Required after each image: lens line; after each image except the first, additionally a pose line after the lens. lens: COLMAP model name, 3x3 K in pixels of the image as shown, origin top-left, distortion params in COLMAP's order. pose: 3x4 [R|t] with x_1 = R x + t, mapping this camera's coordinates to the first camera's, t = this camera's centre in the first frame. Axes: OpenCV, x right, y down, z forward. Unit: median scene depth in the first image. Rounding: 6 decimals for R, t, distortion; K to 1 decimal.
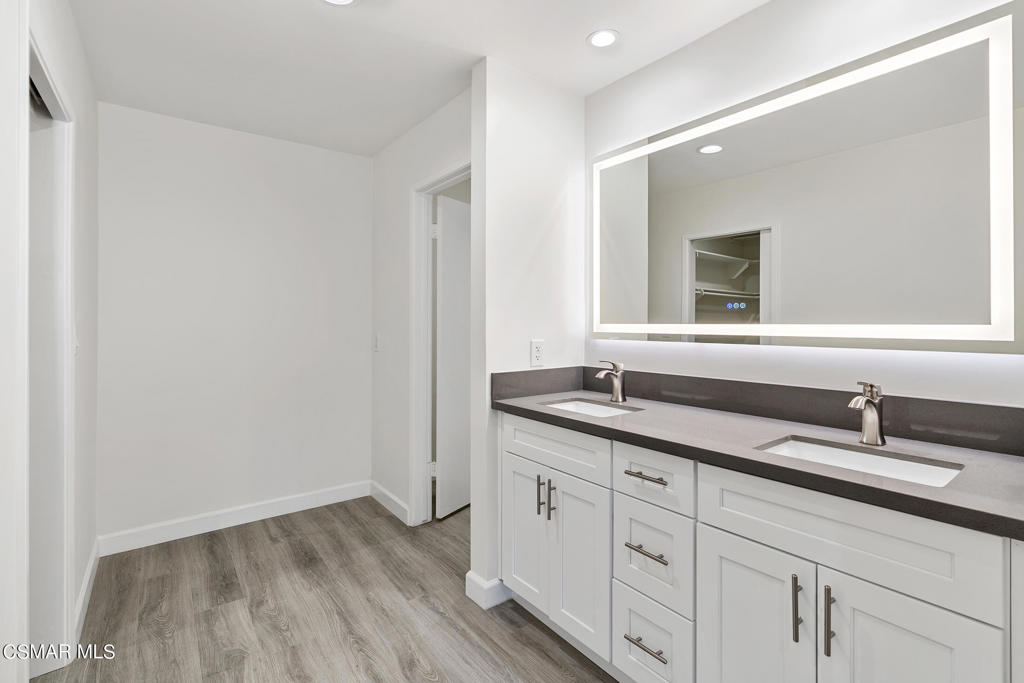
lens RADIAL K [[465.2, 0, 513.5], [0, 465.2, 325.3], [0, 0, 1]] dist [-0.003285, 0.001017]
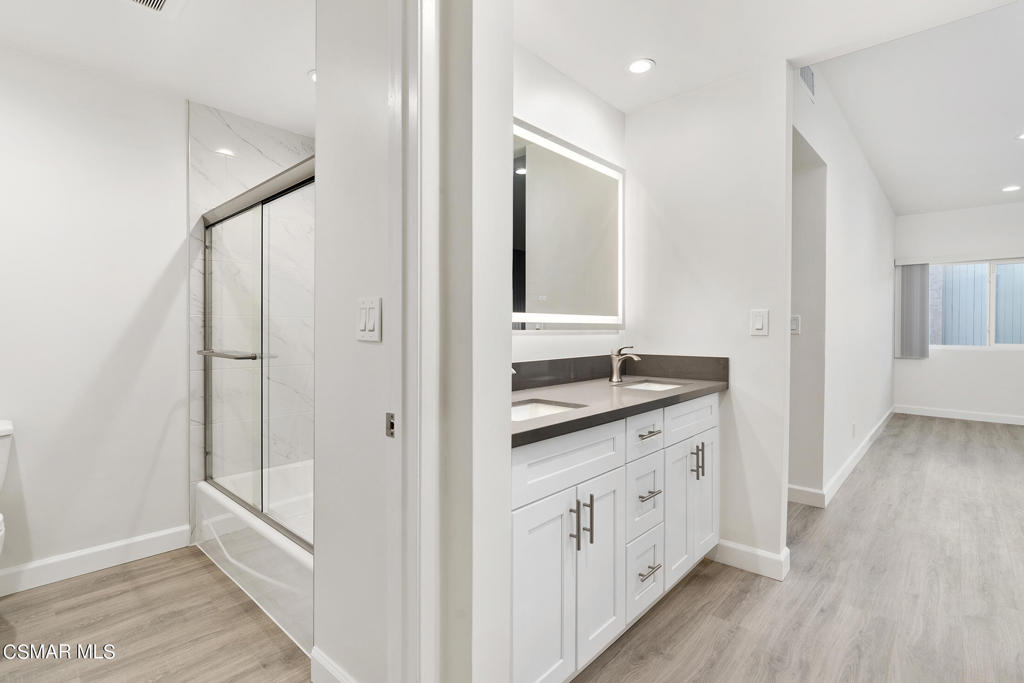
lens RADIAL K [[487.3, 0, 512.6], [0, 487.3, 336.4], [0, 0, 1]] dist [-0.000746, -0.000038]
pose [[-0.174528, -0.022578, 0.984393, -0.730576], [-0.006397, 0.999742, 0.021796, 0.031573], [-0.984632, -0.002494, -0.174627, 1.263261]]
